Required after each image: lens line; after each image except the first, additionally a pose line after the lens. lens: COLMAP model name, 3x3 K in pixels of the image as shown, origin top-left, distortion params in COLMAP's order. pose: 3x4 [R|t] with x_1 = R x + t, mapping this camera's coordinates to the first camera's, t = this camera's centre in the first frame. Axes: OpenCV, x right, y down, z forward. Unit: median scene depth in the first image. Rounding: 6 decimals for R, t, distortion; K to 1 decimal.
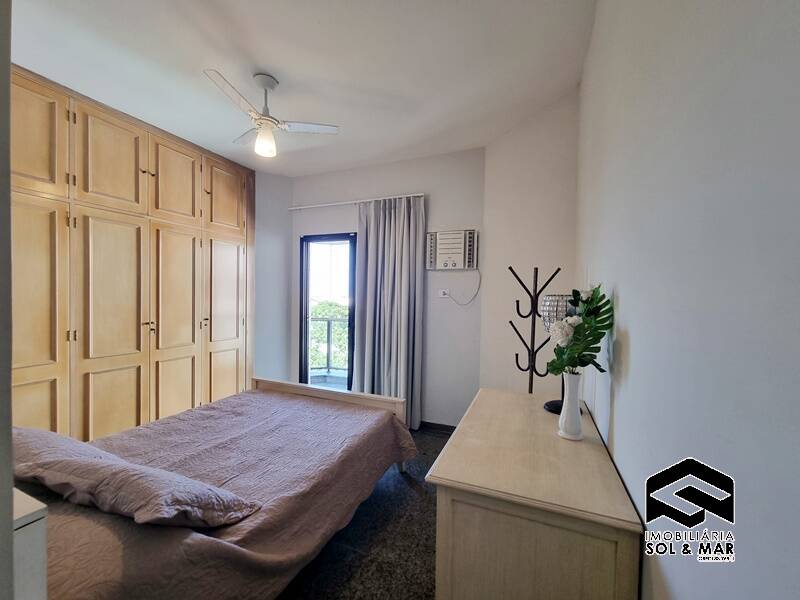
lens RADIAL K [[323.2, 0, 402.7], [0, 323.2, 301.6], [0, 0, 1]] dist [0.000936, -0.001569]
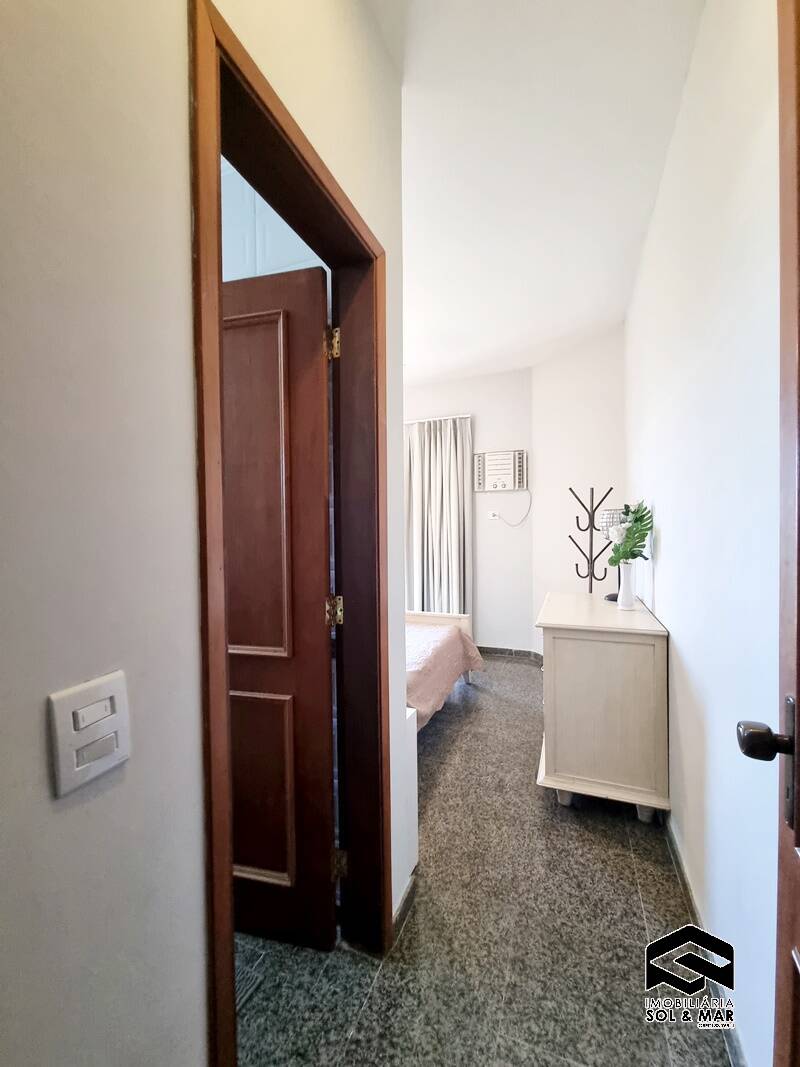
lens RADIAL K [[431.0, 0, 397.0], [0, 431.0, 530.2], [0, 0, 1]] dist [0.000936, -0.001569]
pose [[0.999552, -0.029890, 0.001638, -0.277869], [0.029899, 0.999534, -0.006196, 0.033963], [-0.001452, 0.006242, 0.999979, -0.516527]]
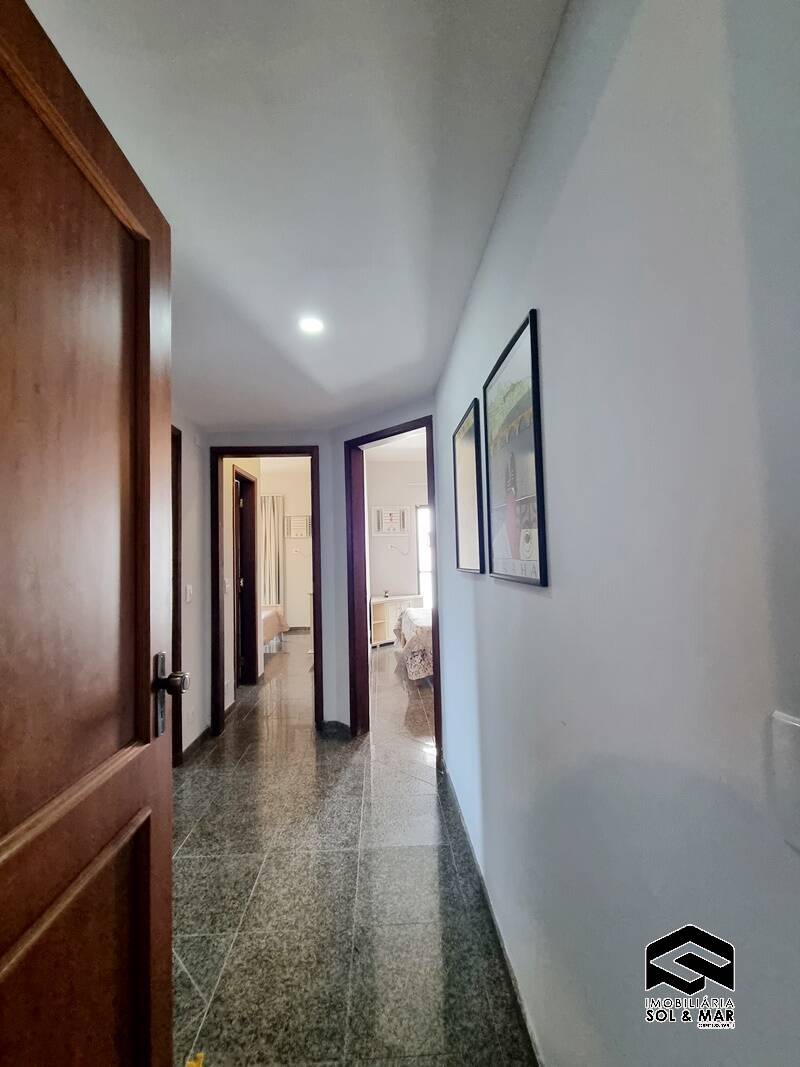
lens RADIAL K [[431.0, 0, 399.9], [0, 431.0, 533.9], [0, 0, 1]] dist [0.000936, -0.001569]
pose [[0.906476, -0.020731, 0.421748, -0.555366], [0.049244, 0.997169, -0.056825, 0.067351], [-0.419375, 0.072279, 0.904931, -2.183357]]
